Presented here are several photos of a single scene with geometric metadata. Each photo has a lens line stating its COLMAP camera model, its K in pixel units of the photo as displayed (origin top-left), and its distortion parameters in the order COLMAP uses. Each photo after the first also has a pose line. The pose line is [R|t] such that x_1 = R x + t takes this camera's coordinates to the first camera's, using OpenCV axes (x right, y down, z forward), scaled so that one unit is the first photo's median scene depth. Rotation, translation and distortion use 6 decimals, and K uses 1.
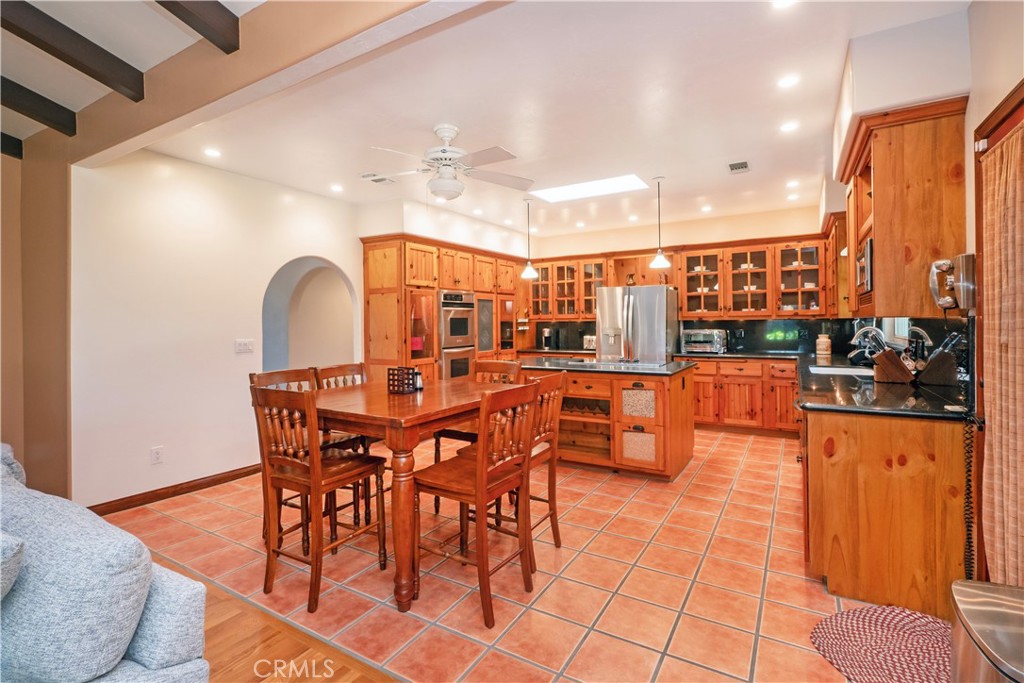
lens RADIAL K [[475.0, 0, 512.4], [0, 475.0, 330.5], [0, 0, 1]] dist [0.001359, 0.000235]
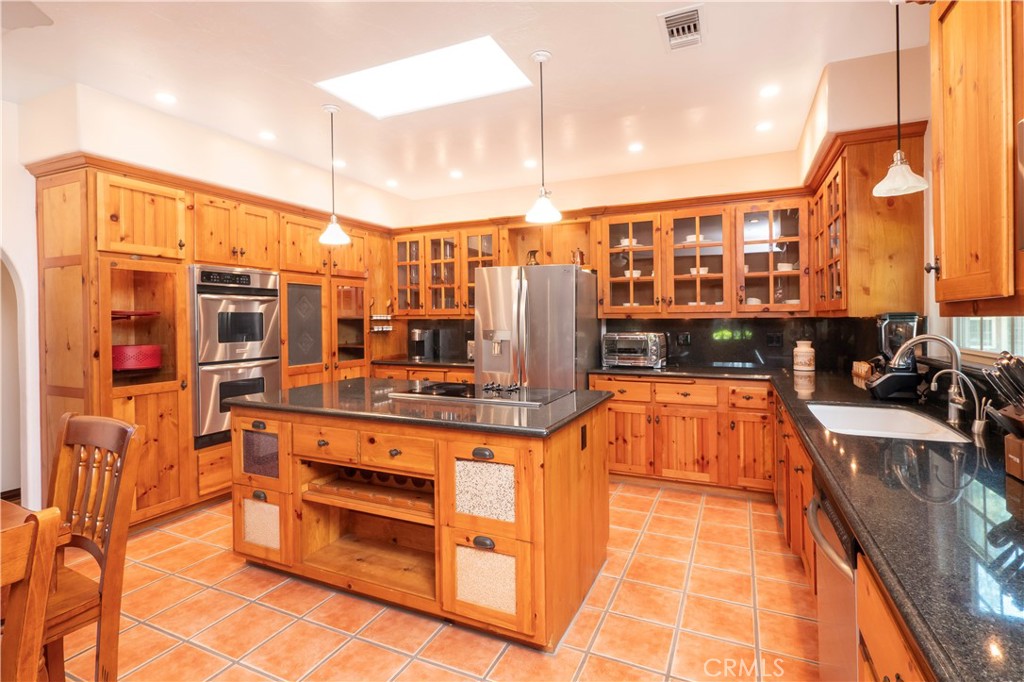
lens RADIAL K [[489.1, 0, 509.8], [0, 489.1, 322.3], [0, 0, 1]] dist [-0.000426, 0.000054]
pose [[0.994660, 0.004901, 0.103091, 0.165407], [-0.003922, 0.999945, -0.009697, -0.009490], [-0.103133, 0.009241, 0.994625, 0.346605]]
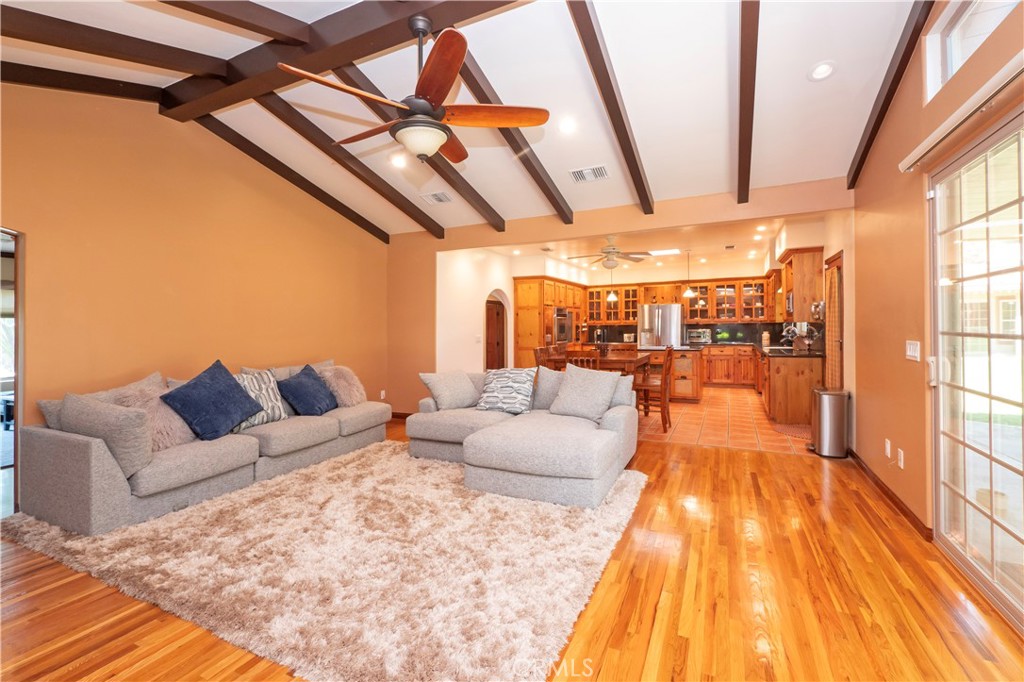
lens RADIAL K [[443.9, 0, 512.0], [0, 443.9, 341.0], [0, 0, 1]] dist [-0.000071, -0.000010]
pose [[0.995966, -0.008004, 0.089376, -0.437630], [0.006712, 0.999869, 0.014755, 0.012573], [-0.089483, -0.014096, 0.995889, -0.567383]]
